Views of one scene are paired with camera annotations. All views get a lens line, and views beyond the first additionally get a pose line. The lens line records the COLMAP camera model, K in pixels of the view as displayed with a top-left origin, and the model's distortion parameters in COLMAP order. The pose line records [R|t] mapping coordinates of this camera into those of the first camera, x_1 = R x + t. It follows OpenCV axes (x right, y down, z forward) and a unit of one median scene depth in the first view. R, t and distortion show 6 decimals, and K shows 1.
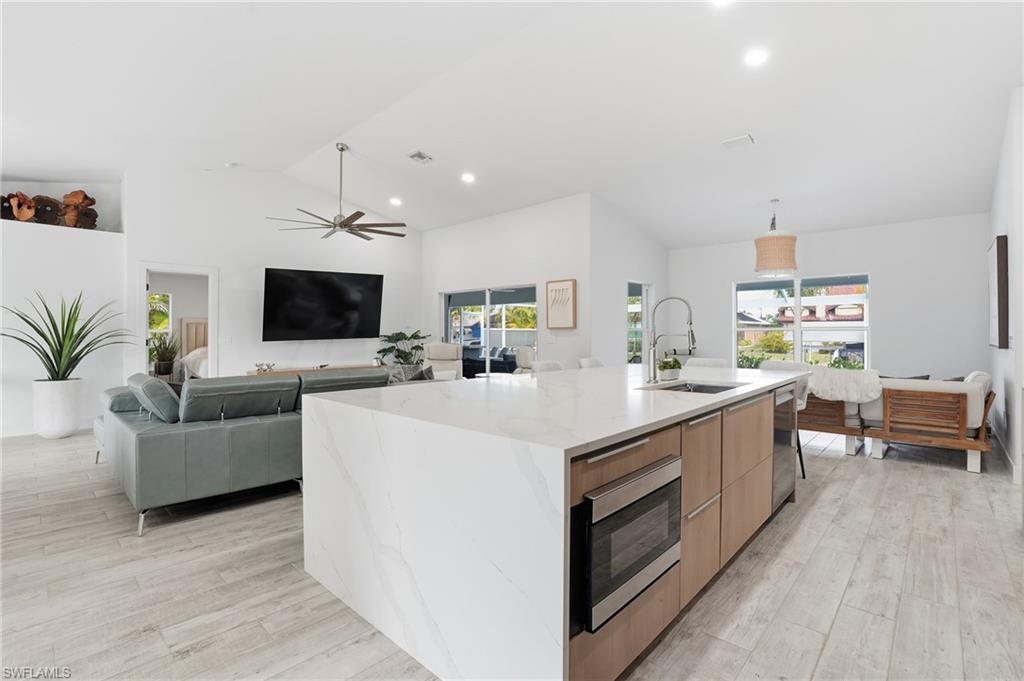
lens RADIAL K [[478.8, 0, 509.1], [0, 478.8, 334.1], [0, 0, 1]] dist [-0.029696, -0.000270]
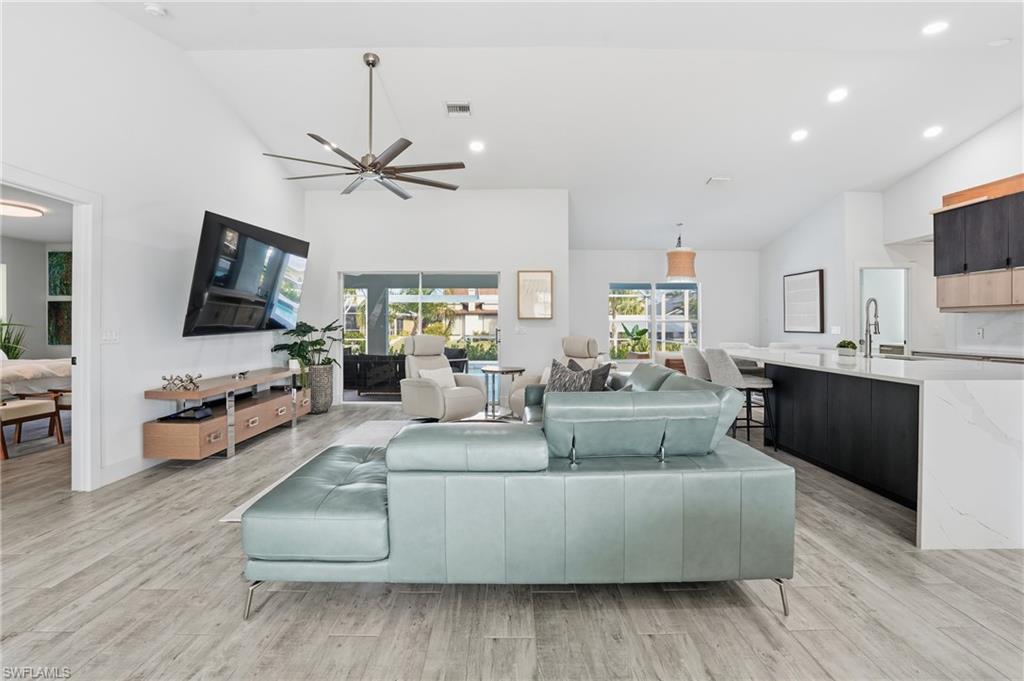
lens RADIAL K [[477.0, 0, 513.7], [0, 477.0, 323.4], [0, 0, 1]] dist [-0.028088, 0.000645]
pose [[0.719945, 0.002388, 0.694027, -0.687976], [0.000602, 0.999992, -0.004065, 0.002816], [-0.694031, 0.003344, 0.719938, 0.345286]]
